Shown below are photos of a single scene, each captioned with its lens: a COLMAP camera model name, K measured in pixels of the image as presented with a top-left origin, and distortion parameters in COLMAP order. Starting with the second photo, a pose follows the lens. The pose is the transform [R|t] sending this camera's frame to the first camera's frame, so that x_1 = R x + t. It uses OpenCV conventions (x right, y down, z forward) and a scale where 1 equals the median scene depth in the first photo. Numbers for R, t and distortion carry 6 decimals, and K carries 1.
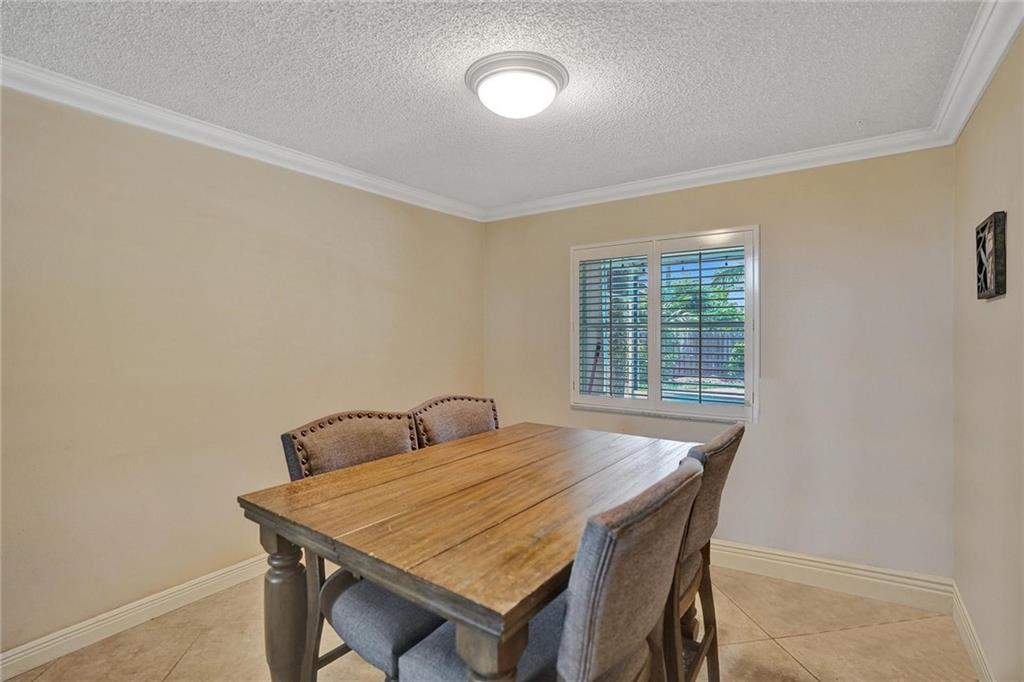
lens RADIAL K [[481.6, 0, 515.5], [0, 481.6, 337.6], [0, 0, 1]] dist [-0.000247, 0.000118]
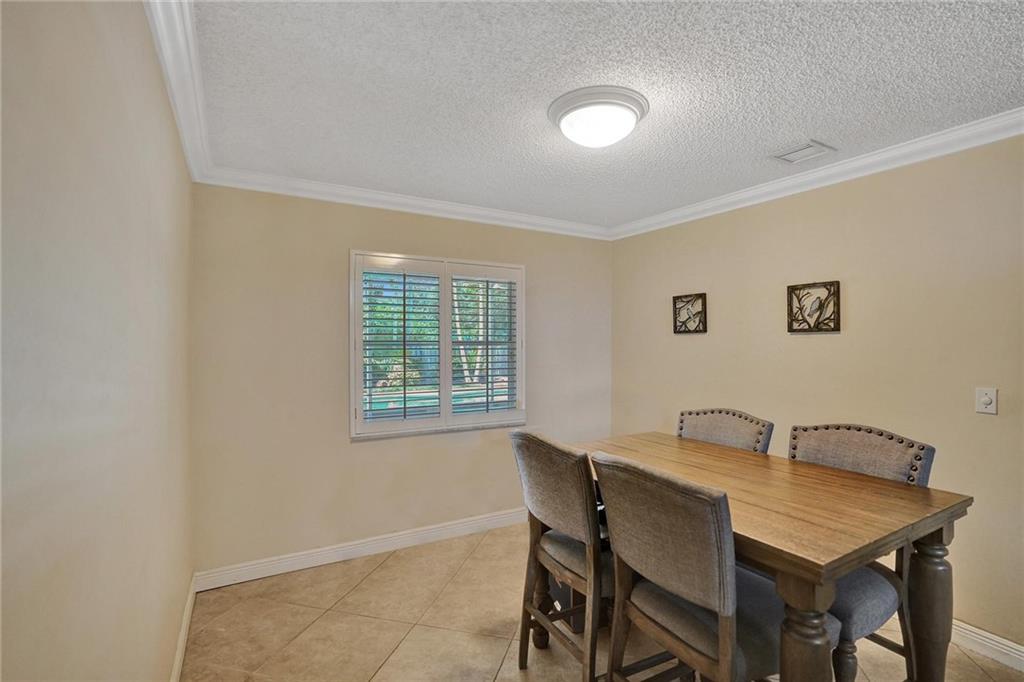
lens RADIAL K [[479.8, 0, 512.0], [0, 479.8, 341.0], [0, 0, 1]] dist [-0.055767, 0.027386]
pose [[0.423560, 0.010676, 0.905805, -0.699213], [0.011494, 0.999787, -0.017159, -0.014088], [-0.905795, 0.017679, 0.423347, 0.525347]]
